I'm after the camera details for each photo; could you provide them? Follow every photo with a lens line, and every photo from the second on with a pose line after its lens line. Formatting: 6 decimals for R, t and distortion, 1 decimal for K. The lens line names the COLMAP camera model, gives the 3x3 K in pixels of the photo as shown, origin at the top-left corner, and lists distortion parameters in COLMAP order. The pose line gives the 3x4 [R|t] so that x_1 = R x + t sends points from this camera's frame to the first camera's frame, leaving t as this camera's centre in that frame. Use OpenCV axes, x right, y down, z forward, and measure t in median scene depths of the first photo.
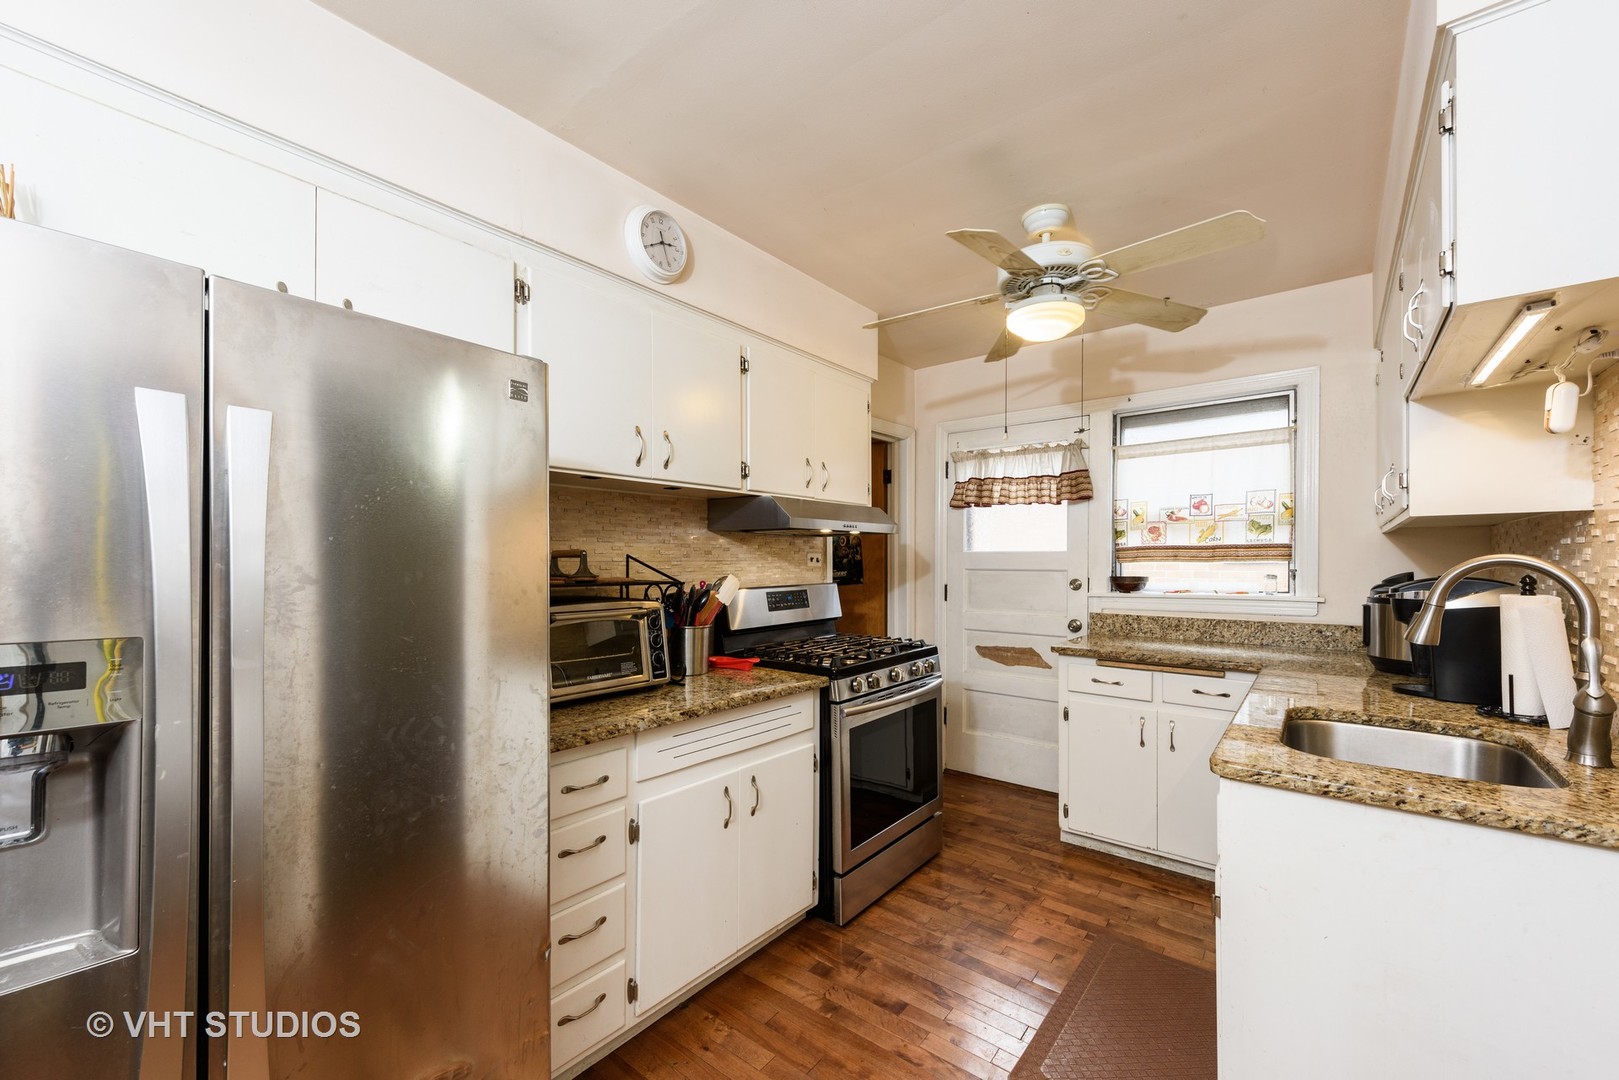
lens RADIAL K [[642.4, 0, 810.4], [0, 642.4, 557.1], [0, 0, 1]] dist [0.009335, -0.002084]
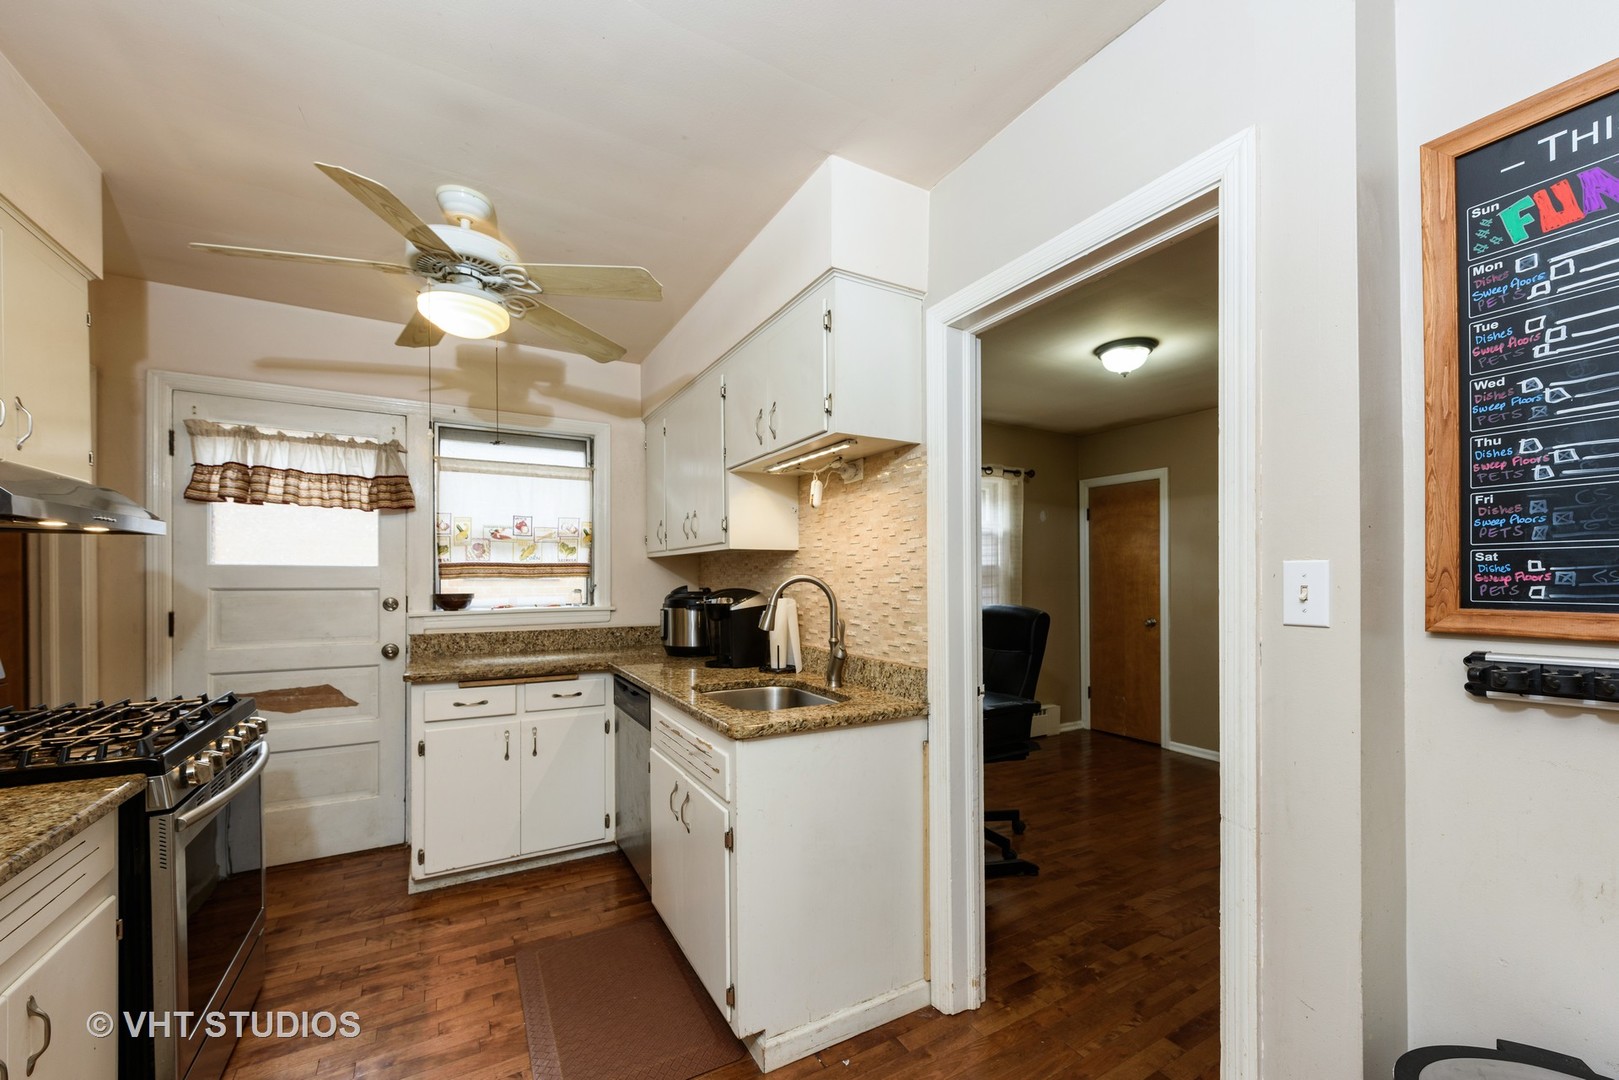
lens RADIAL K [[642.4, 0, 818.4], [0, 642.4, 574.8], [0, 0, 1]] dist [0.009335, -0.002084]
pose [[0.362443, 0.003838, 0.931998, -0.224804], [-0.006389, 0.999978, -0.001633, -0.000186], [-0.931984, -0.005363, 0.362460, 0.149870]]
